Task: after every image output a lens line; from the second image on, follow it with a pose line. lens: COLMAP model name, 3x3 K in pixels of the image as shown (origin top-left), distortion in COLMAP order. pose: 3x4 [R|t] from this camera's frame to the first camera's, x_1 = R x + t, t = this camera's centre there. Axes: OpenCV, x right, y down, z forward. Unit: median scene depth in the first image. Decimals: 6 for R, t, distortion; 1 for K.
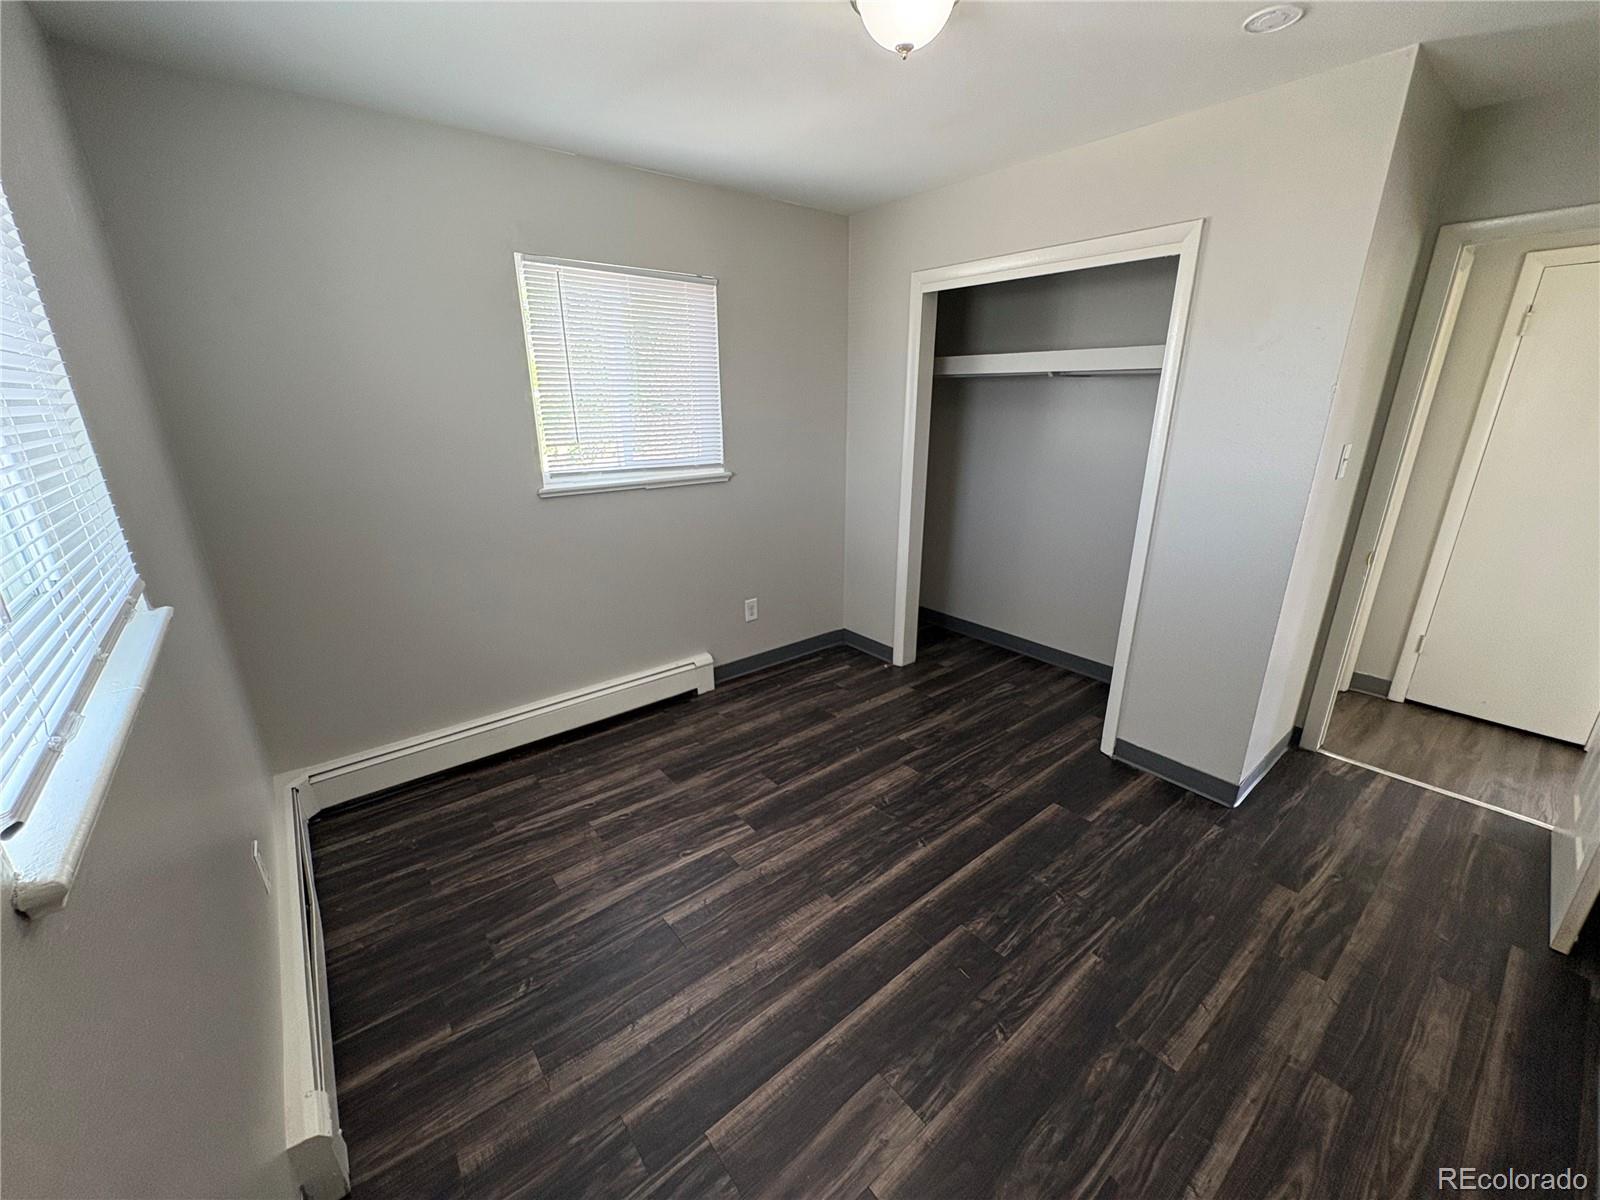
lens RADIAL K [[634.6, 0, 800.0], [0, 634.6, 600.0], [0, 0, 1]] dist [0.000594, 0.000323]
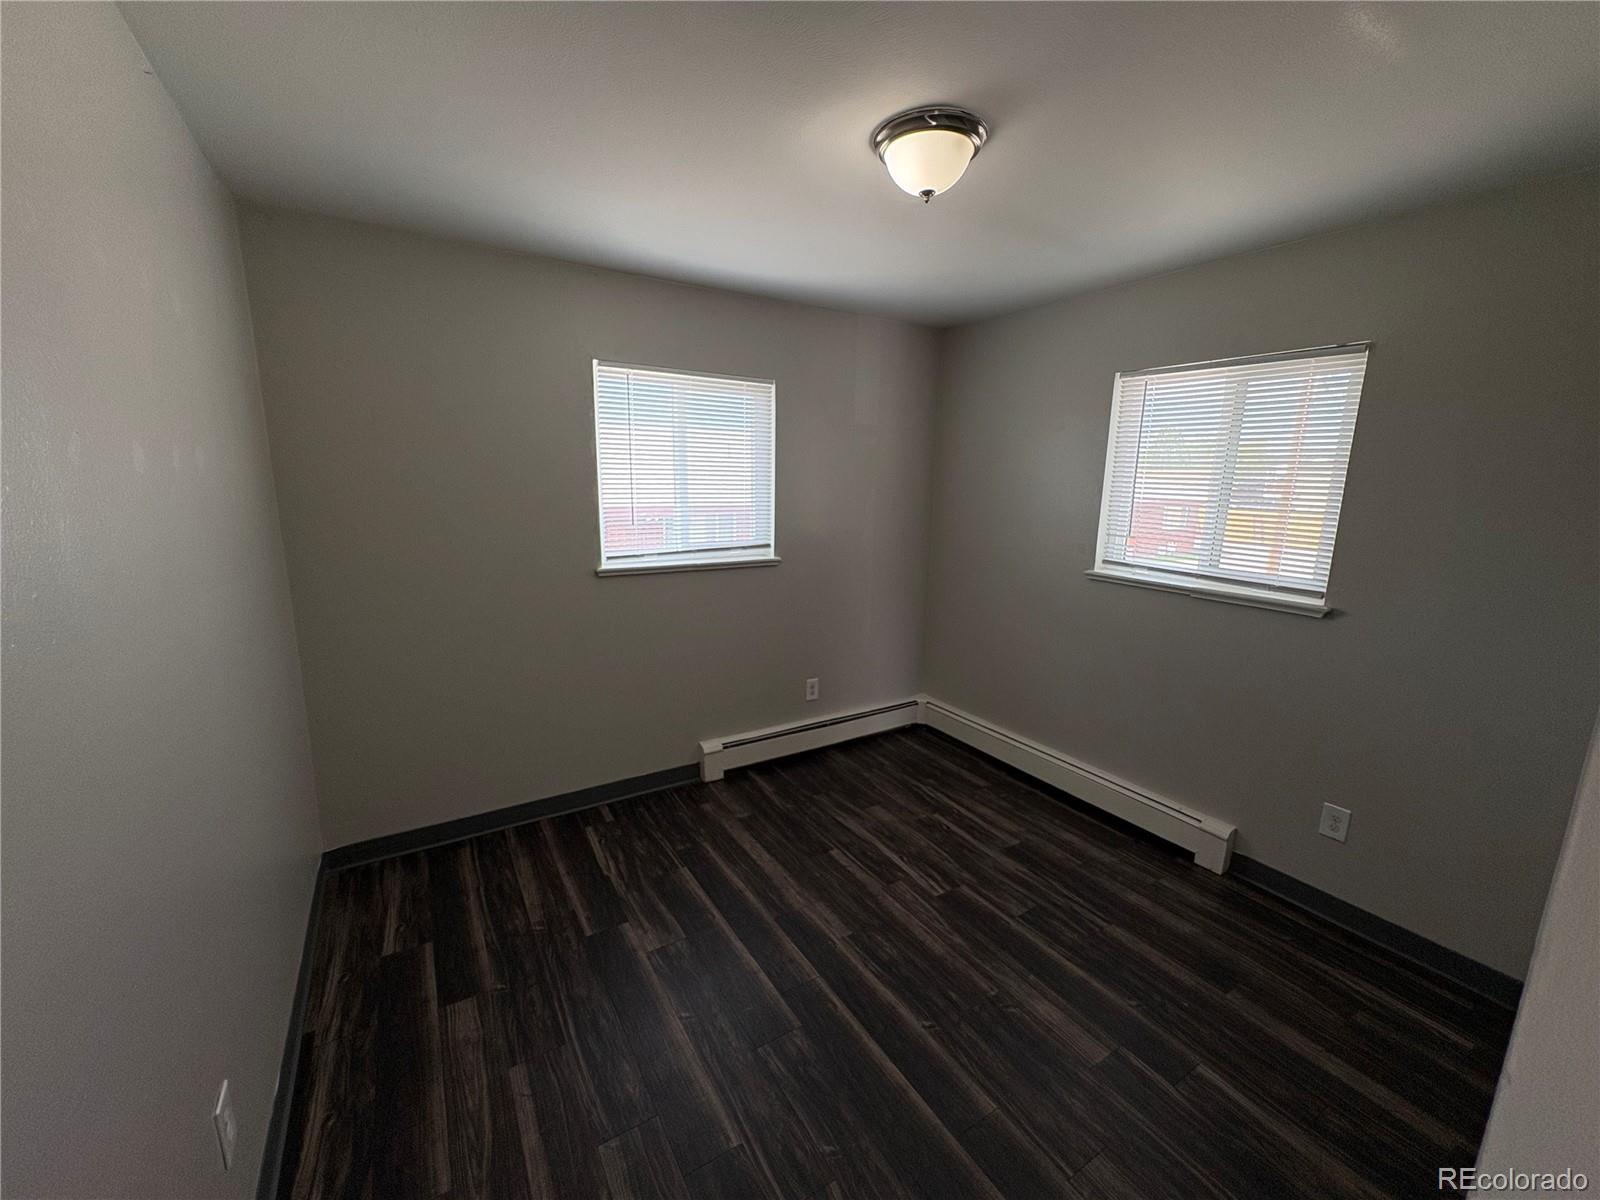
lens RADIAL K [[634.6, 0, 800.0], [0, 634.6, 600.0], [0, 0, 1]] dist [0.000594, 0.000323]
pose [[-0.120227, 0.192733, -0.973858, 0.856890], [-0.327405, 0.918392, 0.222175, -0.234136], [0.937204, 0.345557, -0.047314, 0.659261]]
